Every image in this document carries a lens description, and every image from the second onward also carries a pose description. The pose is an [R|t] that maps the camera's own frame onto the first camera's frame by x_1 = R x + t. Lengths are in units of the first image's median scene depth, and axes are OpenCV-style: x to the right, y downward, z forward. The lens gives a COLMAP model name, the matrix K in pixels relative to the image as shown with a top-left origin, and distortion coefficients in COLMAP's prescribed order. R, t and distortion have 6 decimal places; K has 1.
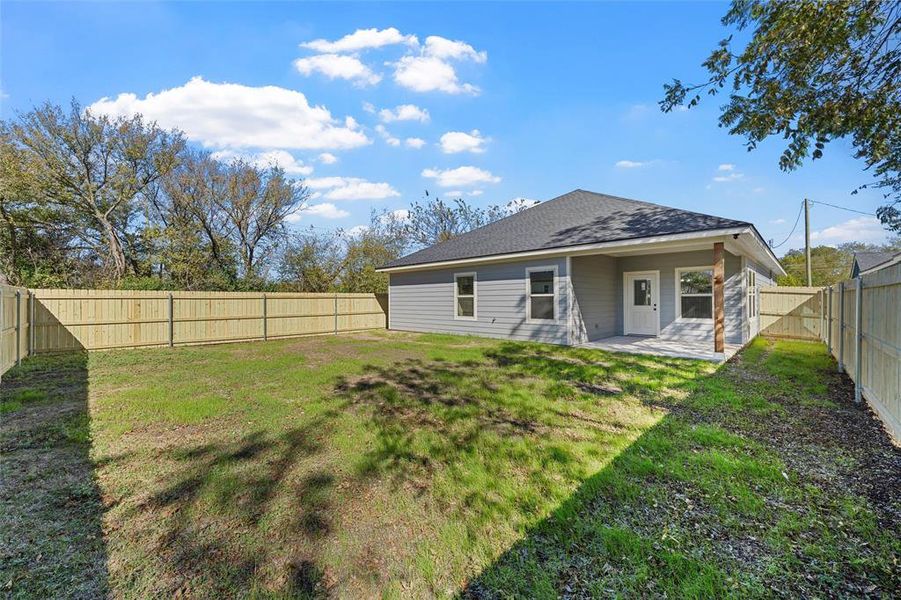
lens RADIAL K [[348.0, 0, 450.5], [0, 348.0, 300.0], [0, 0, 1]] dist [0.000227, -0.000123]
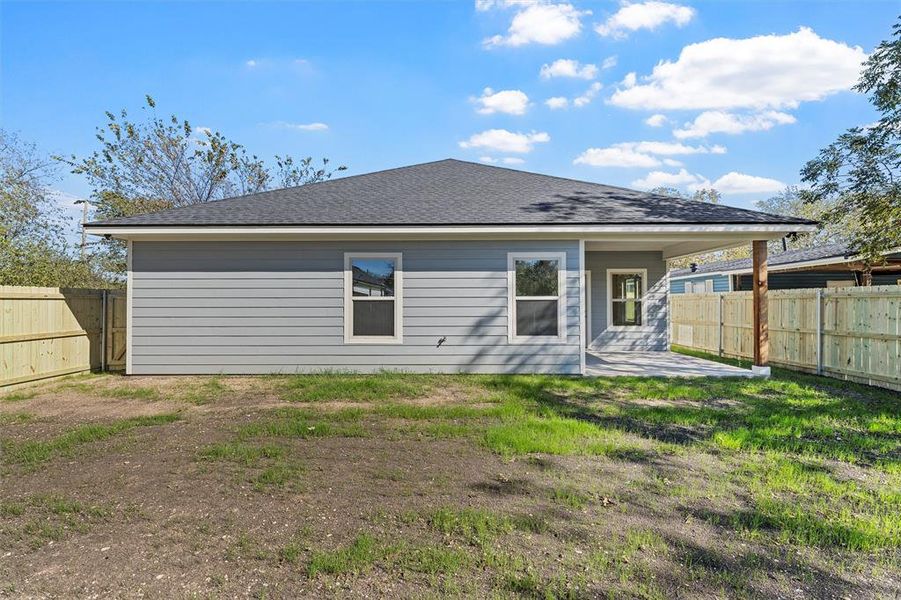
lens RADIAL K [[397.6, 0, 462.2], [0, 397.6, 298.8], [0, 0, 1]] dist [0.002405, -0.000036]
pose [[0.727386, 0.011738, 0.686128, -0.302594], [-0.004419, 0.999913, -0.012421, -0.003097], [-0.686214, 0.006003, 0.727375, 0.525737]]
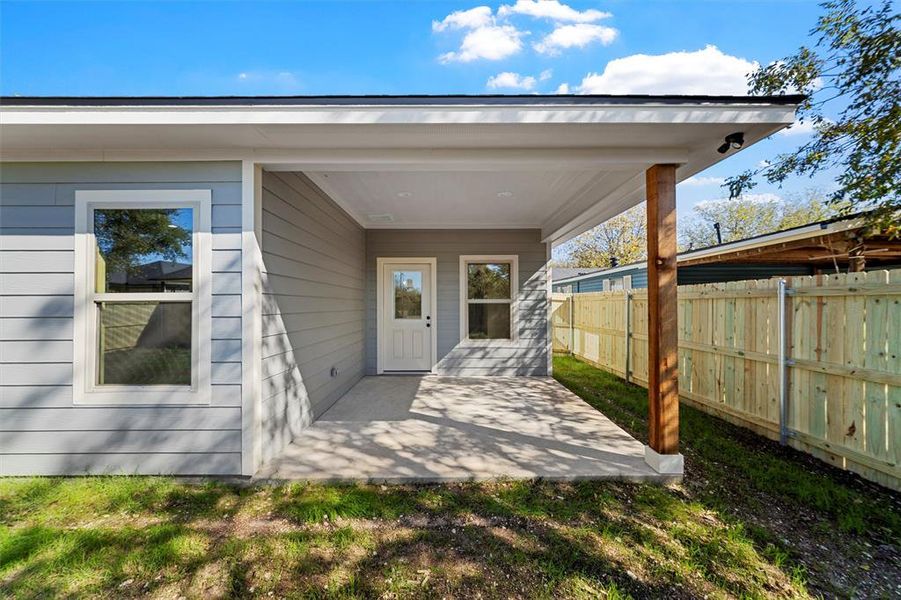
lens RADIAL K [[348.0, 0, 450.5], [0, 348.0, 300.0], [0, 0, 1]] dist [0.000227, -0.000123]
pose [[0.715348, 0.010595, 0.698688, 0.224560], [-0.002688, 0.999919, -0.012410, -0.008539], [-0.698763, 0.007000, 0.715319, 0.591914]]
